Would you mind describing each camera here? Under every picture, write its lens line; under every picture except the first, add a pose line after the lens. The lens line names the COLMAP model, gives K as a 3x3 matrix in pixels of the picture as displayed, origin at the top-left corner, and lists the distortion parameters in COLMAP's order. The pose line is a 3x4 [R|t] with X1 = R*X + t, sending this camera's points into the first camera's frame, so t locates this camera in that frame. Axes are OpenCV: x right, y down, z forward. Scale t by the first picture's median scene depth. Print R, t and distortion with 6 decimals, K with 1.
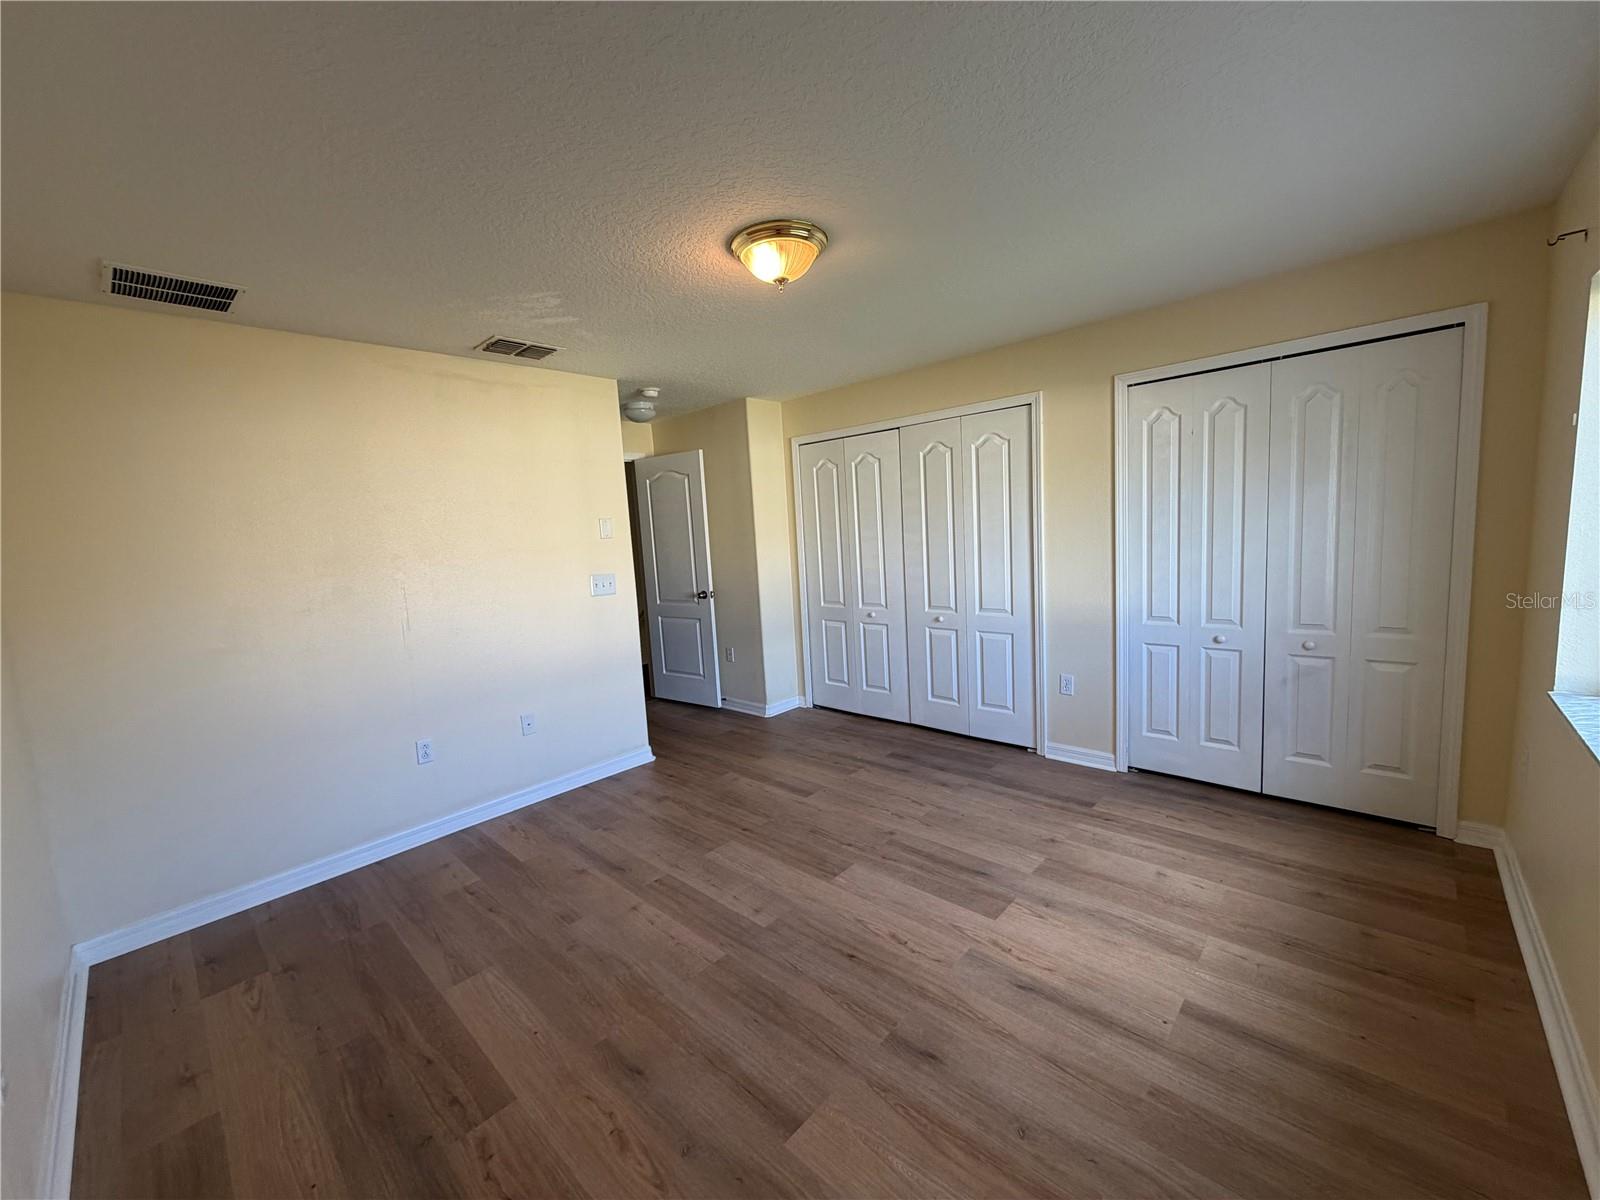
lens RADIAL K [[643.8, 0, 801.2], [0, 643.8, 600.0], [0, 0, 1]] dist [-0.000469, -0.000311]
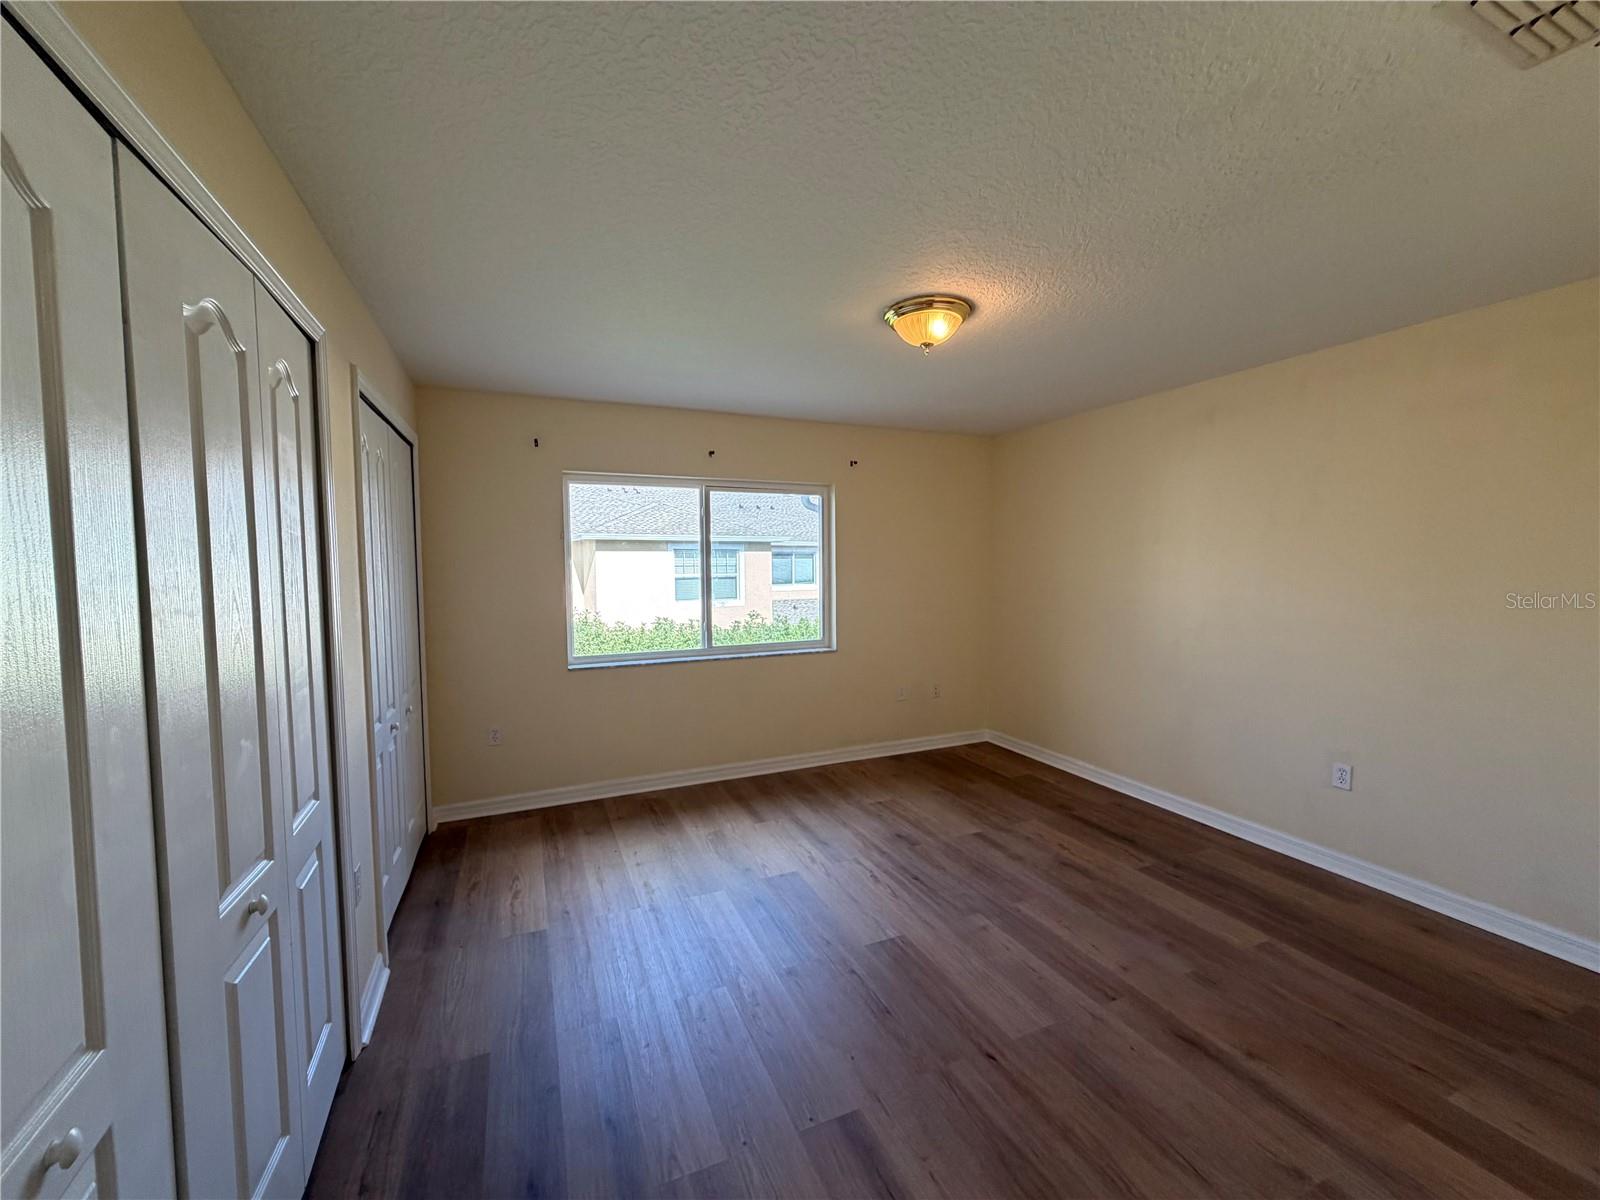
lens RADIAL K [[643.8, 0, 803.9], [0, 643.8, 598.5], [0, 0, 1]] dist [-0.000469, -0.000311]
pose [[-0.919589, 0.044974, 0.390298, -0.262466], [0.106862, 0.984605, 0.138322, -0.237964], [-0.378069, 0.168908, -0.910238, 2.250780]]
